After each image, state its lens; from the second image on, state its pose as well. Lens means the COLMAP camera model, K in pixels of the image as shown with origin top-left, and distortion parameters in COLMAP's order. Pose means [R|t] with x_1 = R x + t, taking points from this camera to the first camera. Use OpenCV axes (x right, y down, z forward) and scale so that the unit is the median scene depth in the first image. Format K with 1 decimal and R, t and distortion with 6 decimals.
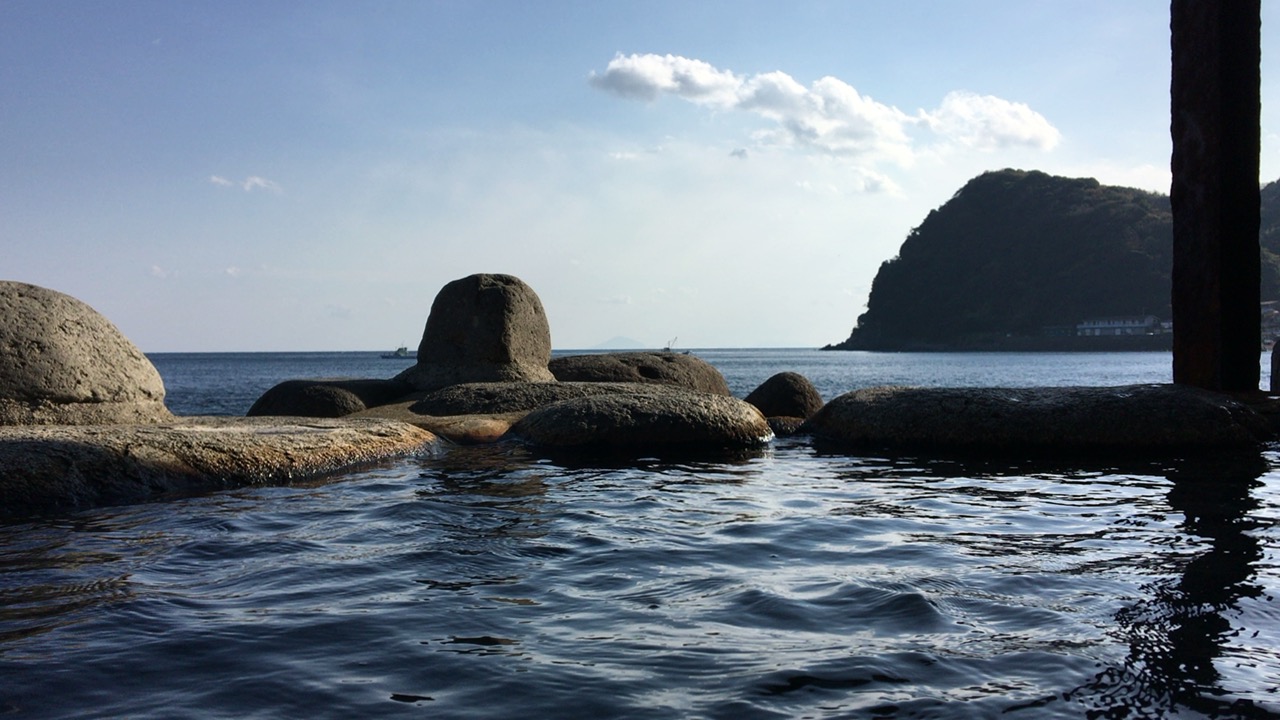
lens RADIAL K [[1097.5, 0, 640.0], [0, 1097.5, 360.0], [0, 0, 1]] dist [-0.009152, -0.011818]
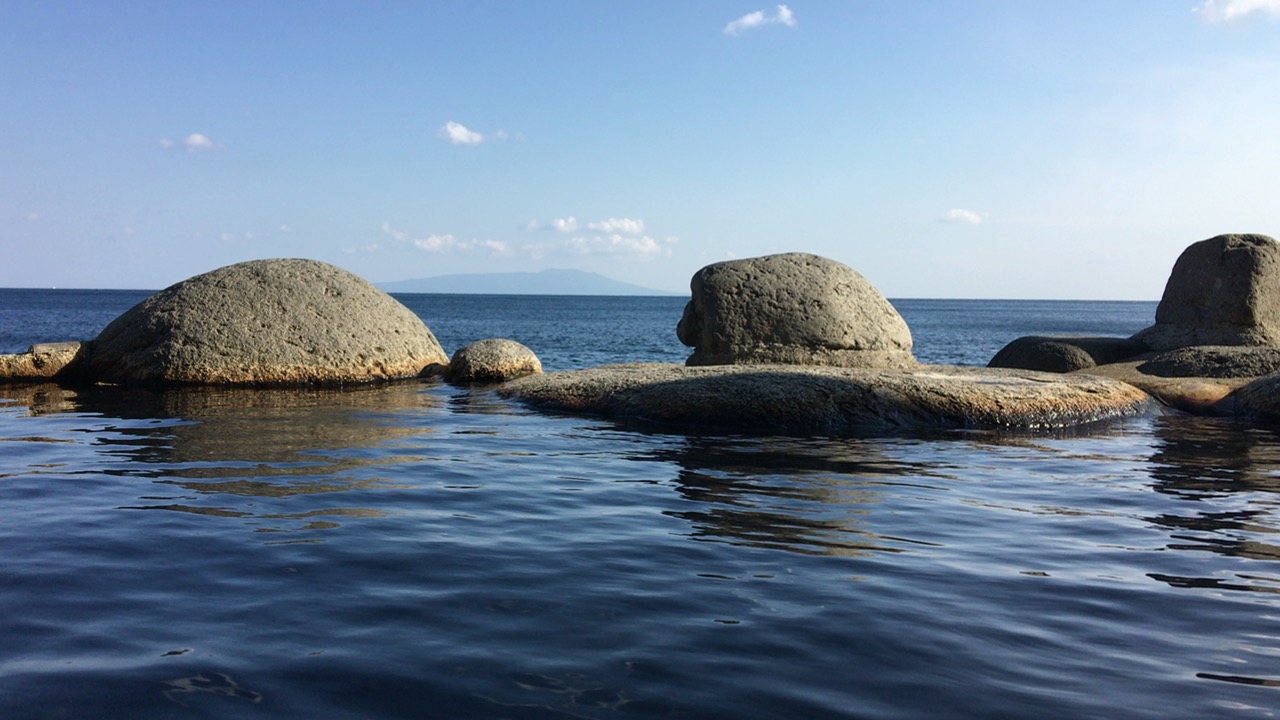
lens RADIAL K [[1097.5, 0, 640.0], [0, 1097.5, 360.0], [0, 0, 1]] dist [-0.009152, -0.011818]
pose [[0.771797, 0.051443, -0.633784, 0.105970], [-0.021373, 0.998258, 0.054999, -0.013036], [0.635509, -0.028902, 0.771552, -0.127307]]
